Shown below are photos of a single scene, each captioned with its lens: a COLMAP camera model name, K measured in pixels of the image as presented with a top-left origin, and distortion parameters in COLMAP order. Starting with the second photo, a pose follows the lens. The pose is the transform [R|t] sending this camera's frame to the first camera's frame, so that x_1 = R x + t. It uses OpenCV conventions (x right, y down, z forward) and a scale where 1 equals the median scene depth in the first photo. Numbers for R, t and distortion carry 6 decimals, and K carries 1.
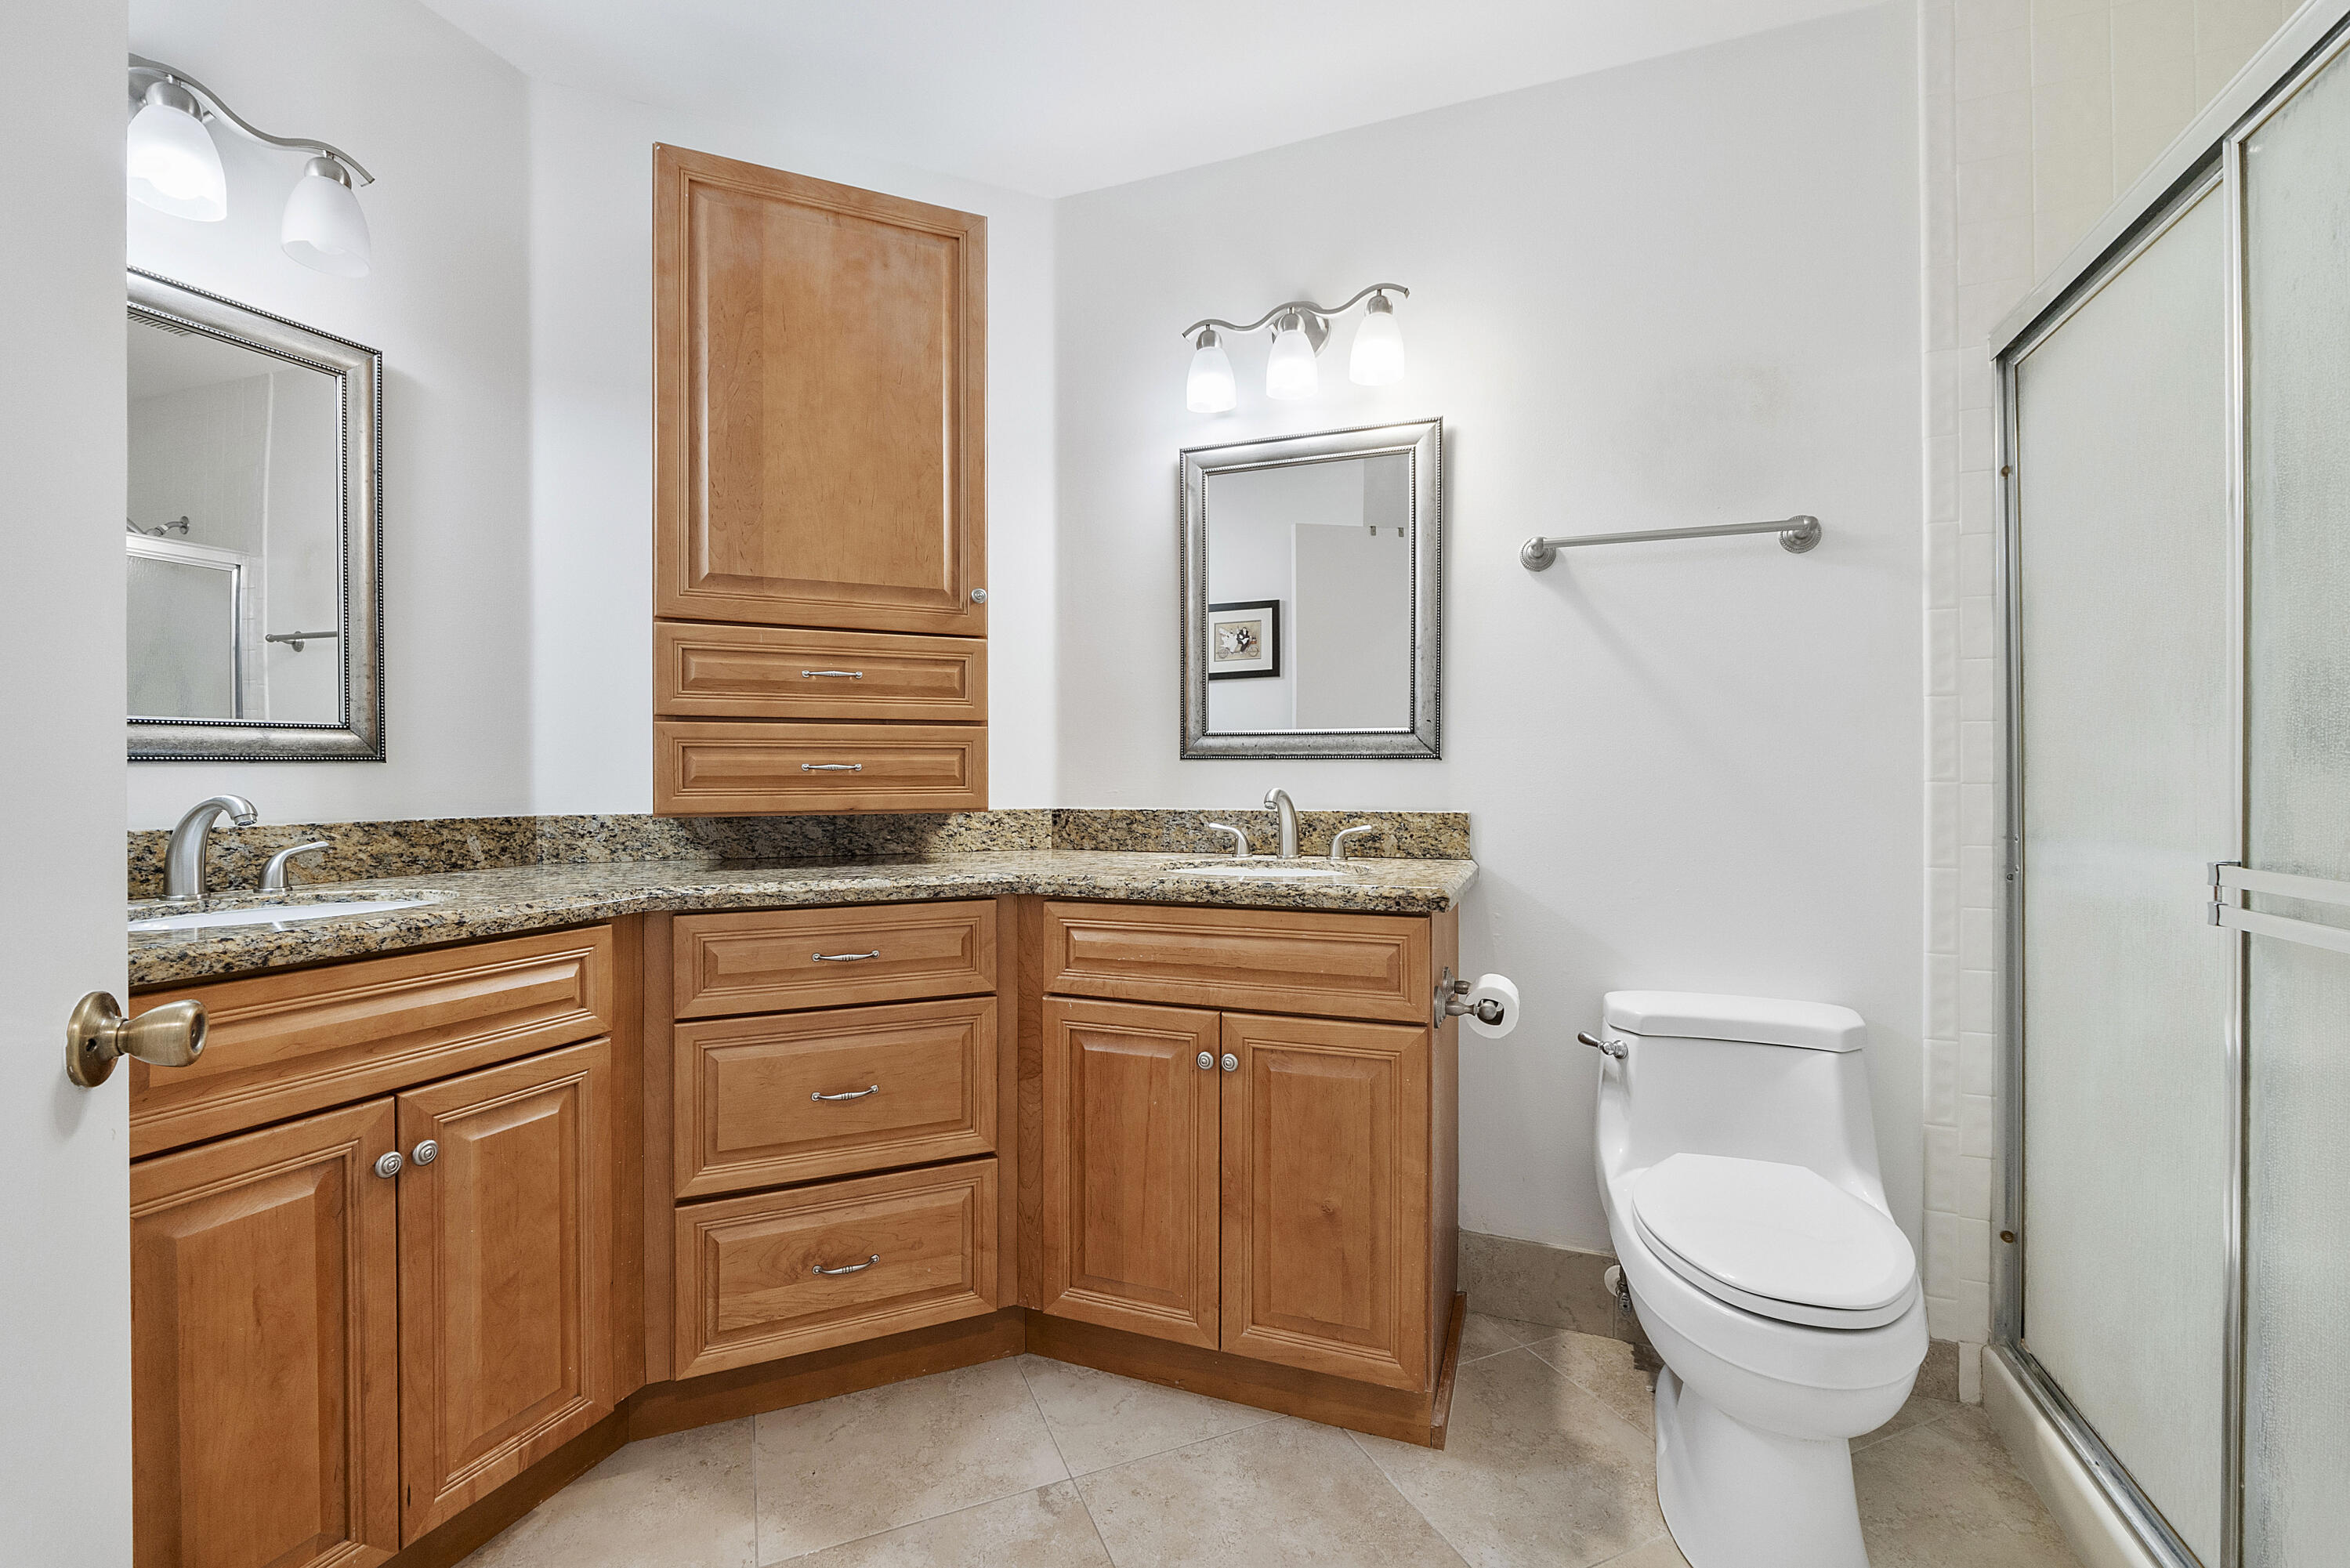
lens RADIAL K [[995.7, 0, 1181.5], [0, 995.7, 777.6], [0, 0, 1]] dist [-0.011168, -0.000209]
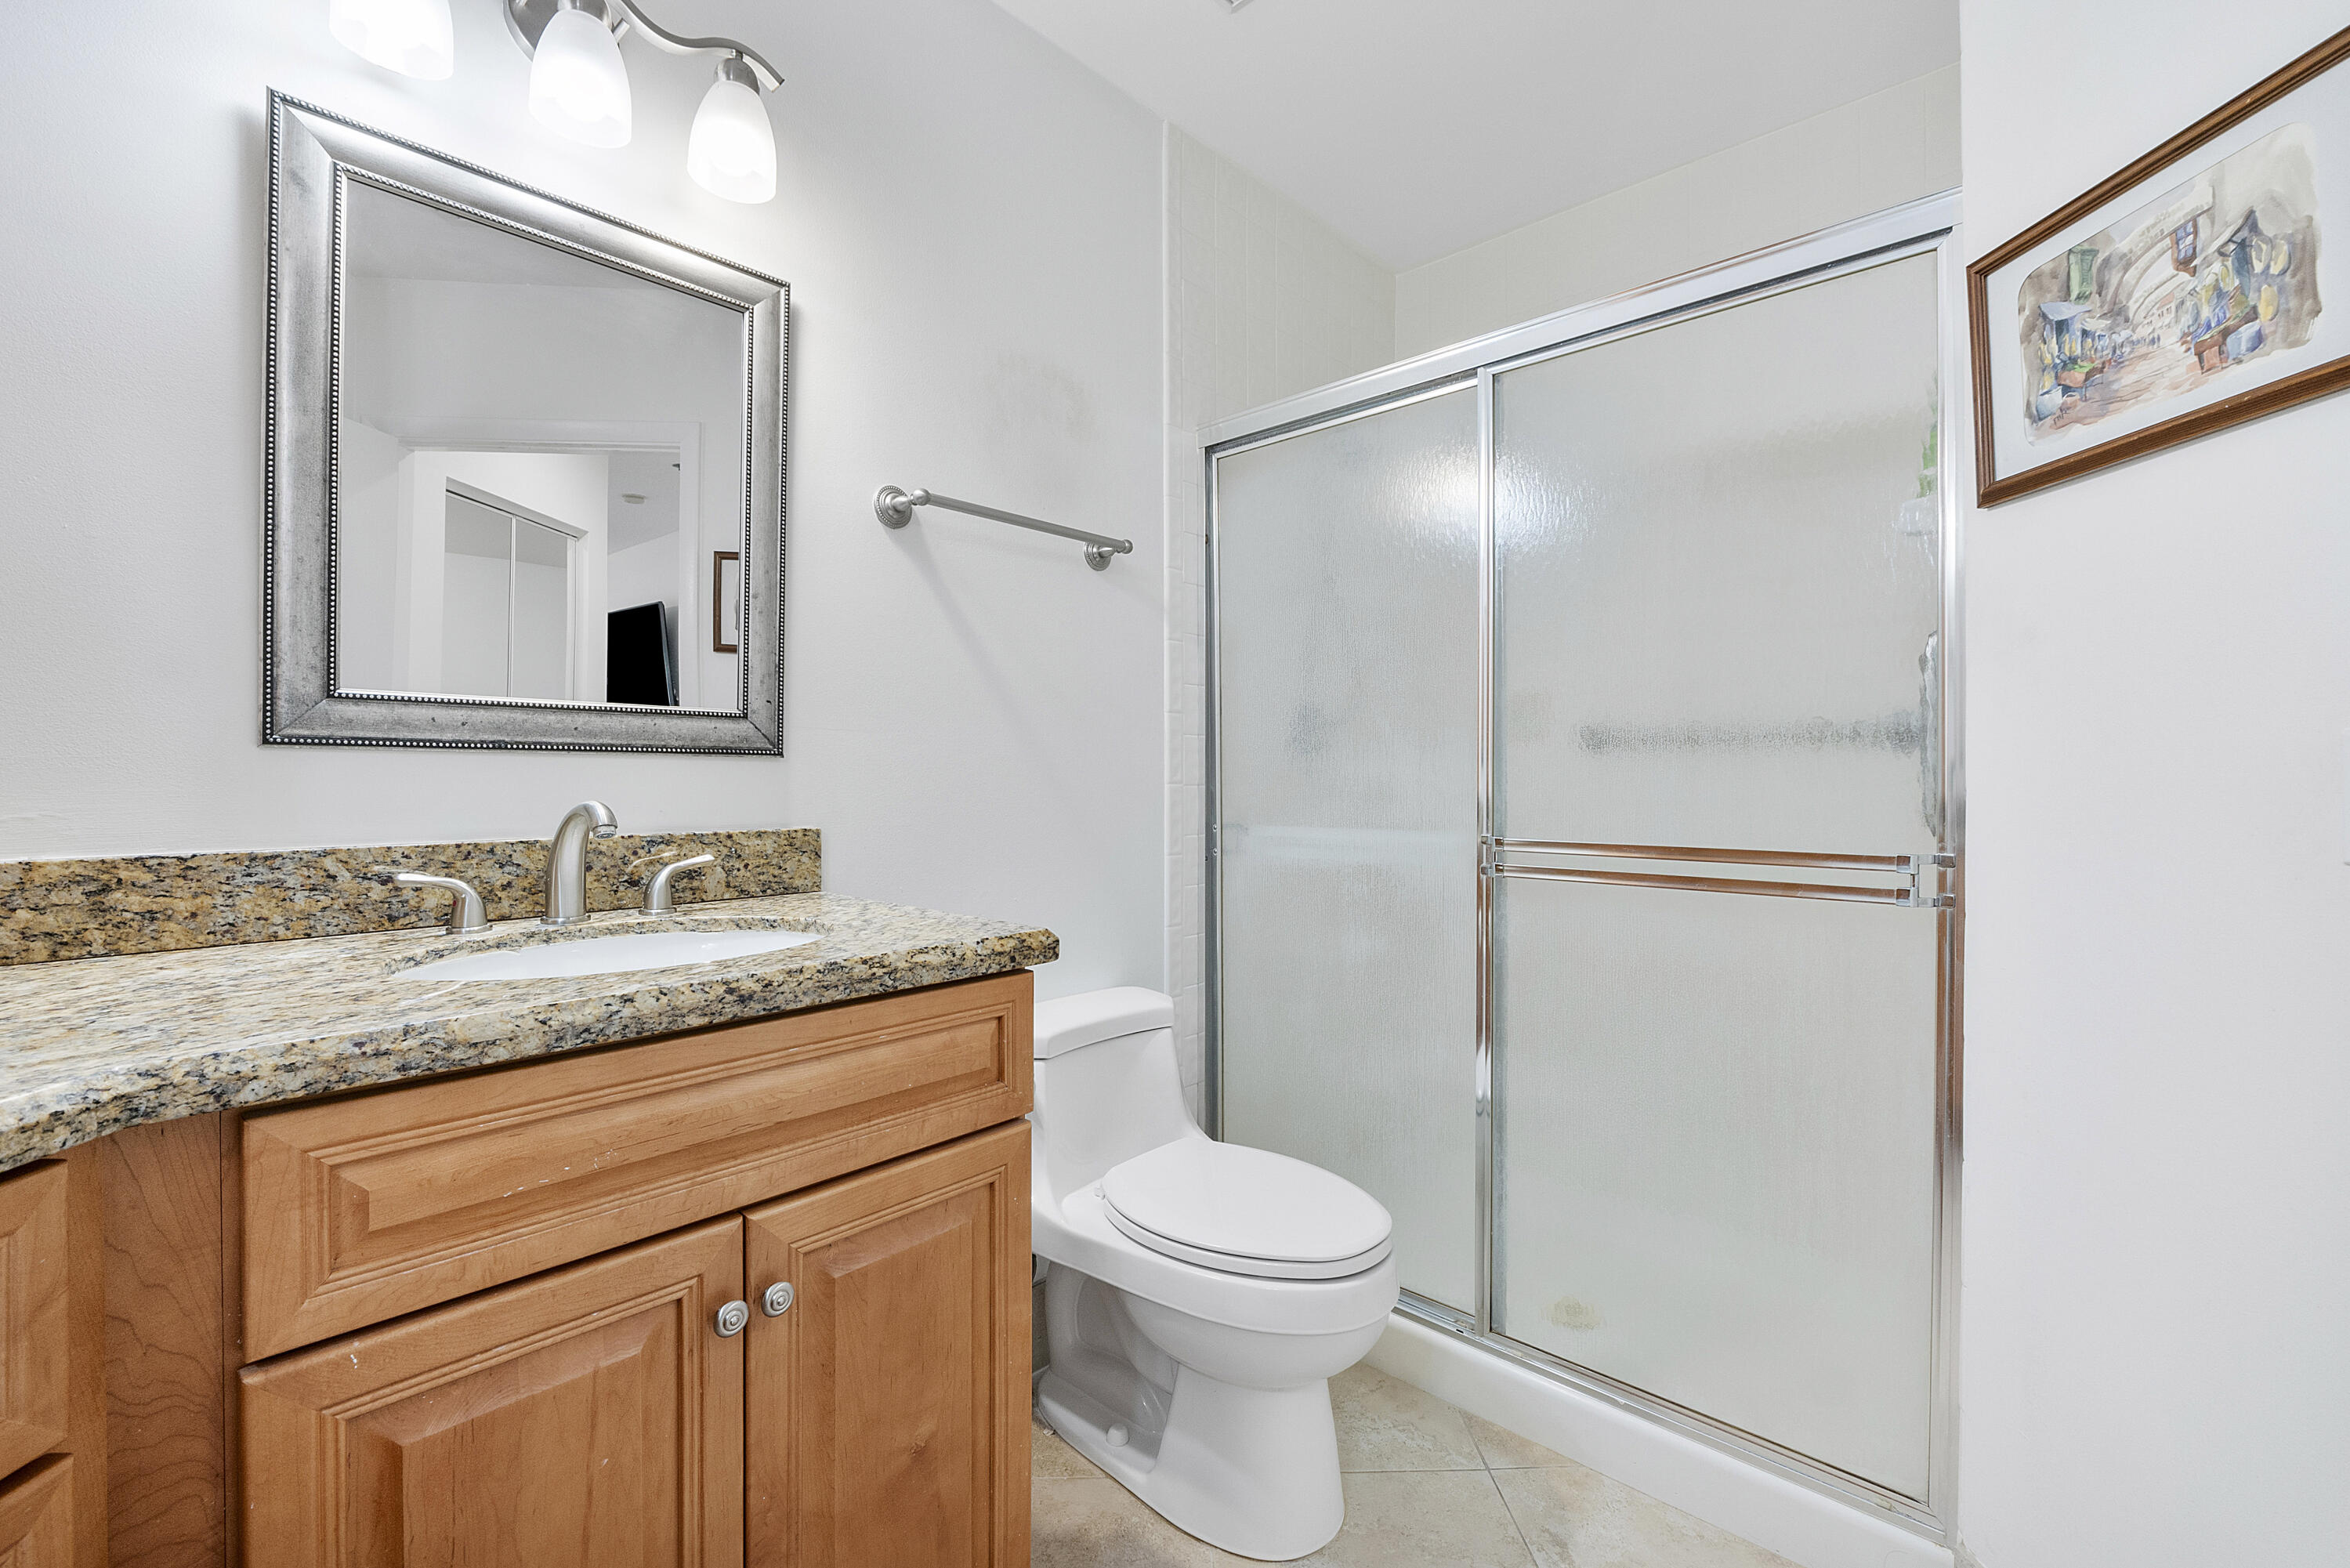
lens RADIAL K [[995.7, 0, 1181.5], [0, 995.7, 777.6], [0, 0, 1]] dist [-0.011168, -0.000209]
pose [[0.363405, 0.000000, 0.931631, -0.317956], [-0.000832, 1.000000, 0.000324, -0.003431], [-0.931631, -0.000892, 0.363405, 0.488435]]
